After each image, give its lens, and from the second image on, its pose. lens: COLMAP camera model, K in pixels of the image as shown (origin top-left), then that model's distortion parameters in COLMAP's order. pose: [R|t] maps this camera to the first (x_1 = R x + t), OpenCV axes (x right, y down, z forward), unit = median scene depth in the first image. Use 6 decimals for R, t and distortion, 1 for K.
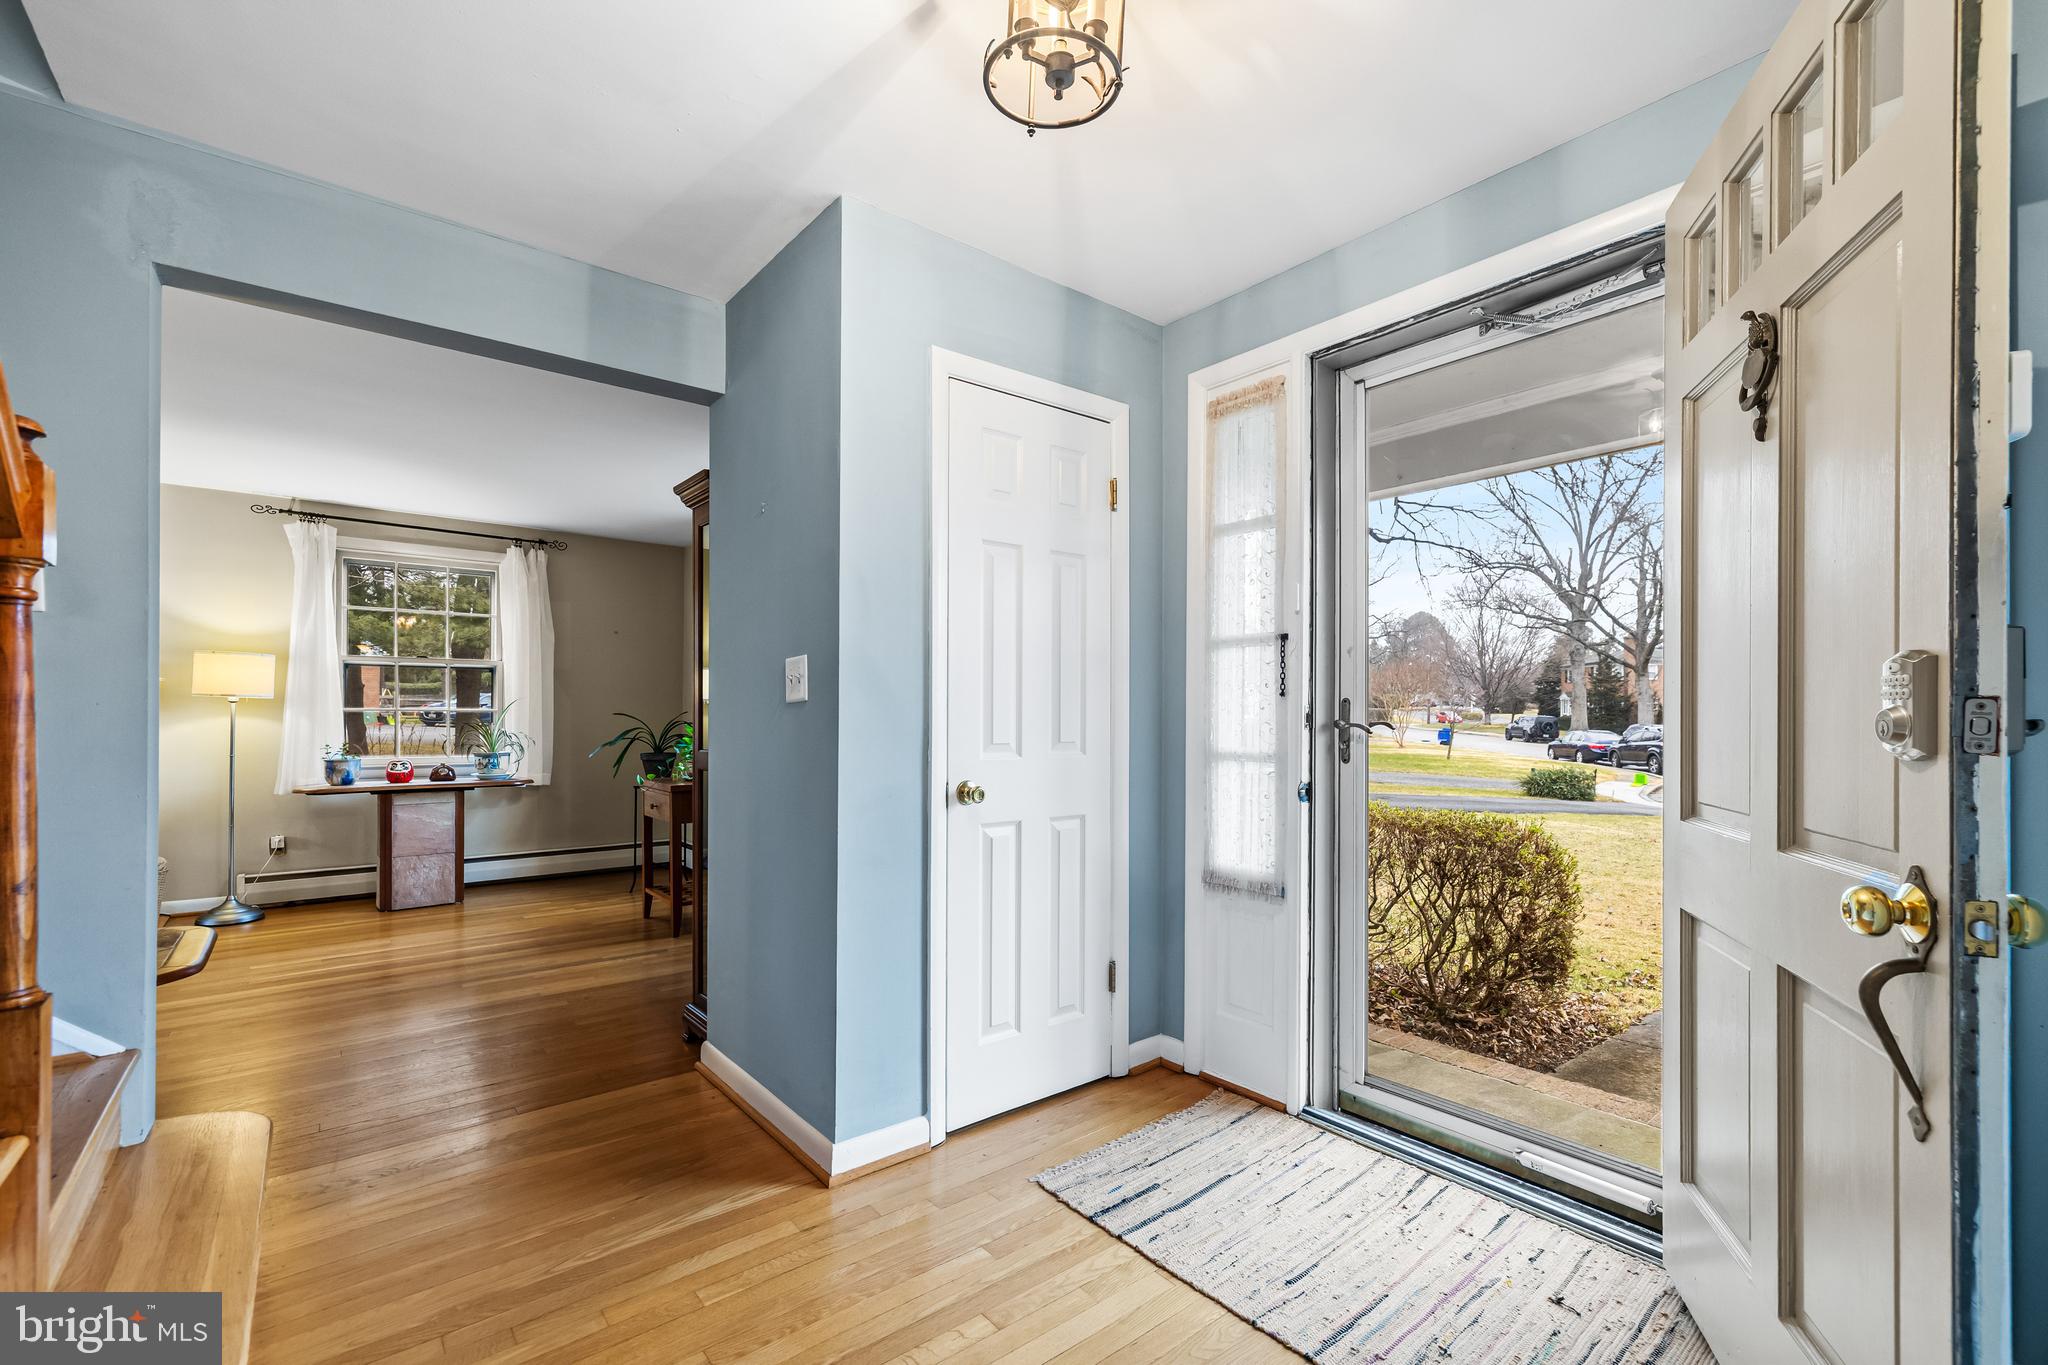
lens RADIAL K [[876.9, 0, 1026.4], [0, 876.9, 710.5], [0, 0, 1]] dist [0.000892, 0.000145]
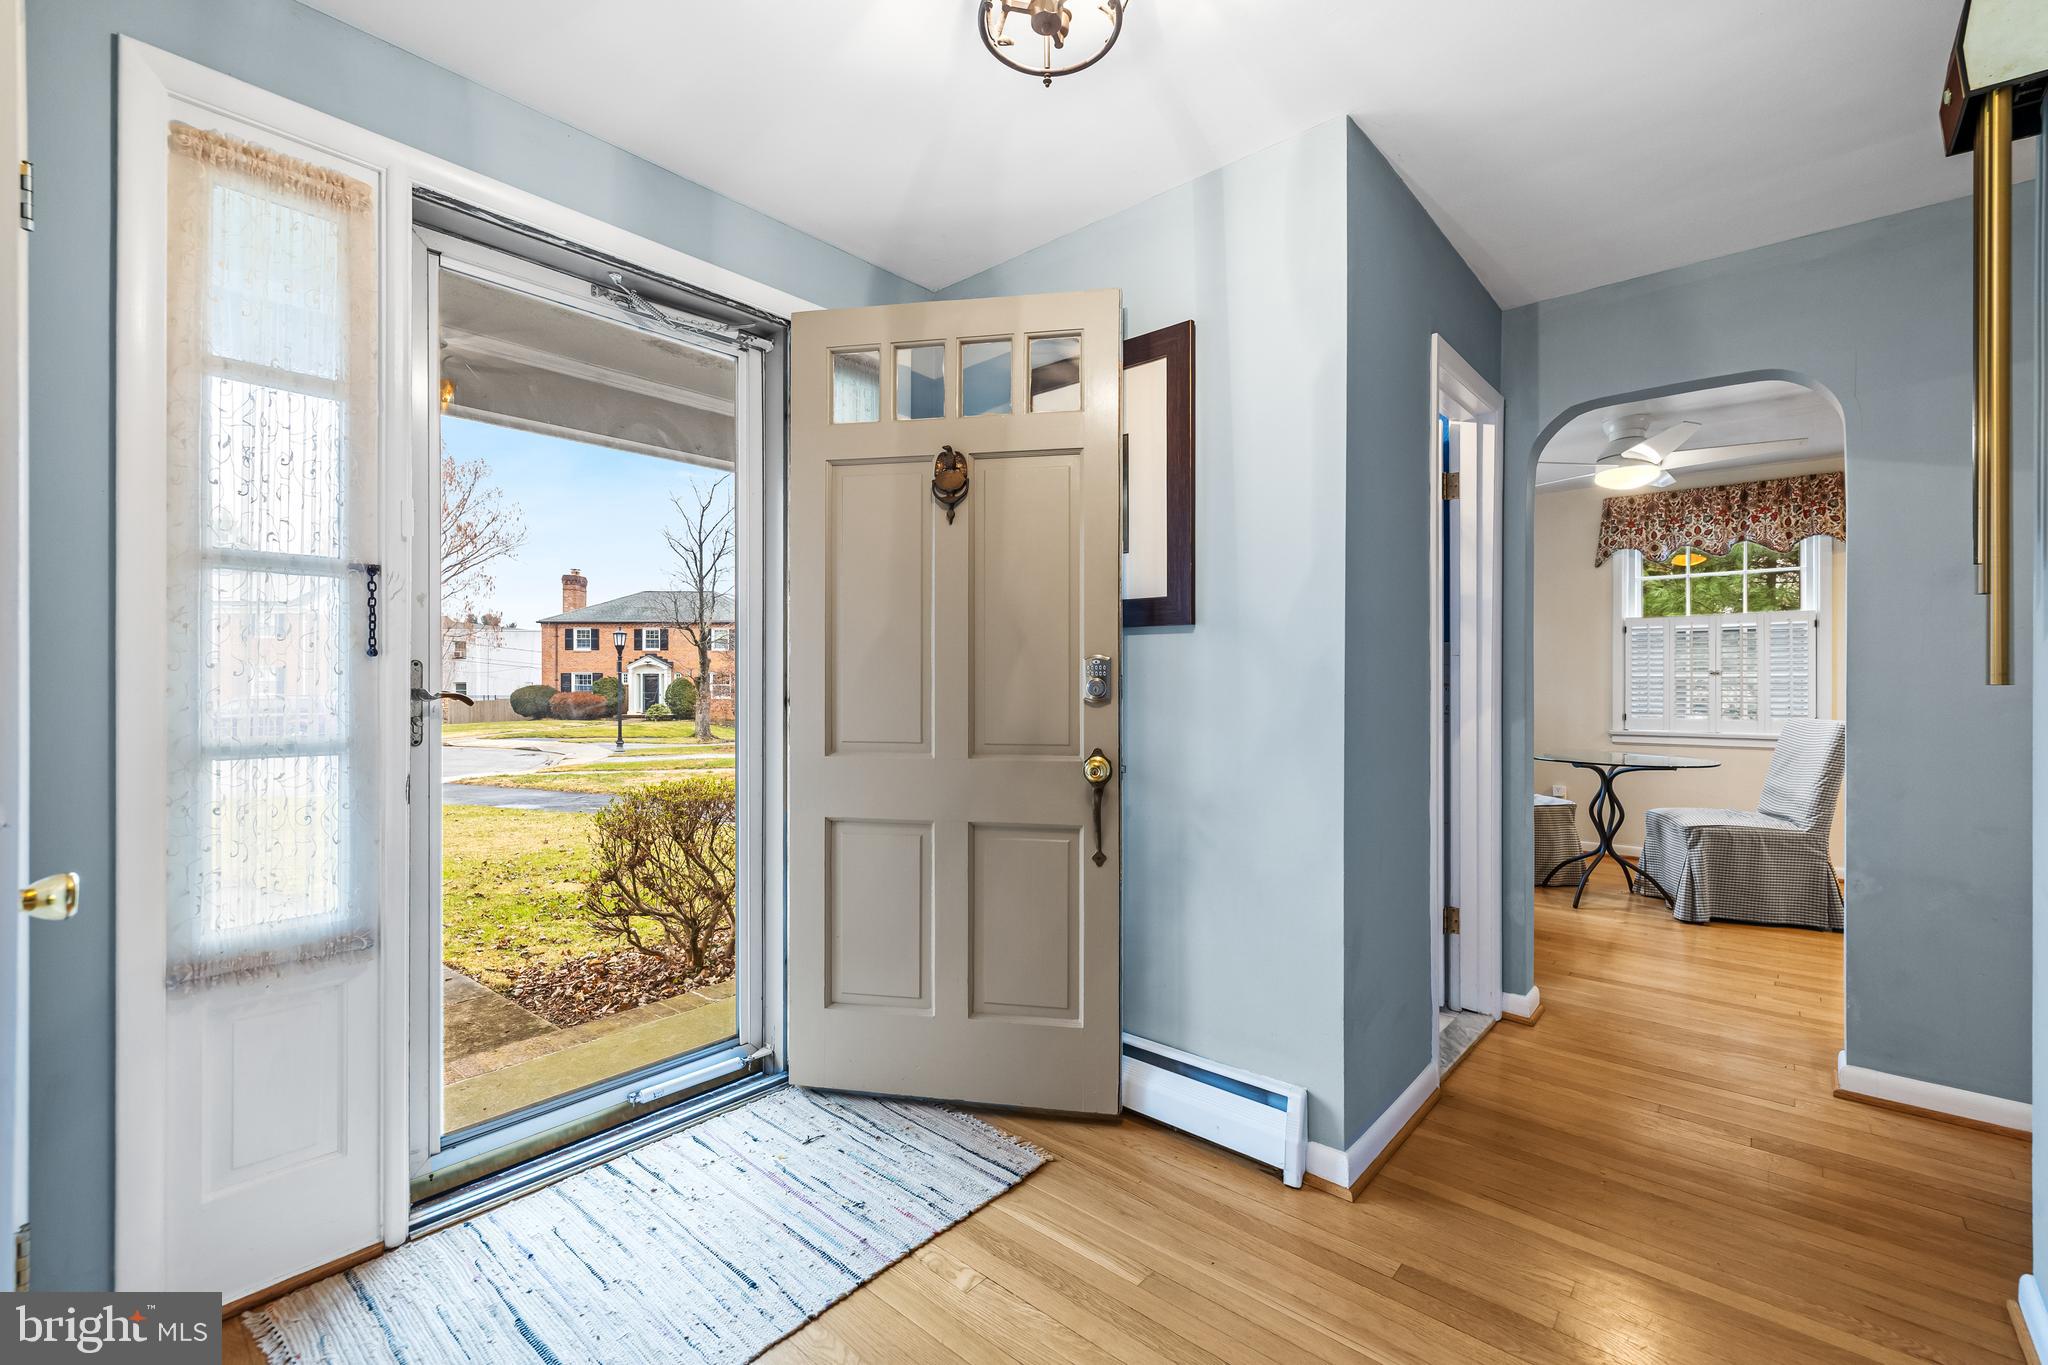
lens RADIAL K [[869.3, 0, 1024.0], [0, 869.3, 682.5], [0, 0, 1]] dist [0.000696, 0.000154]
pose [[-0.169987, -0.004060, 0.985438, -0.506054], [-0.006281, 0.999976, 0.003036, -0.000027], [-0.985426, -0.005673, -0.170008, 0.663873]]
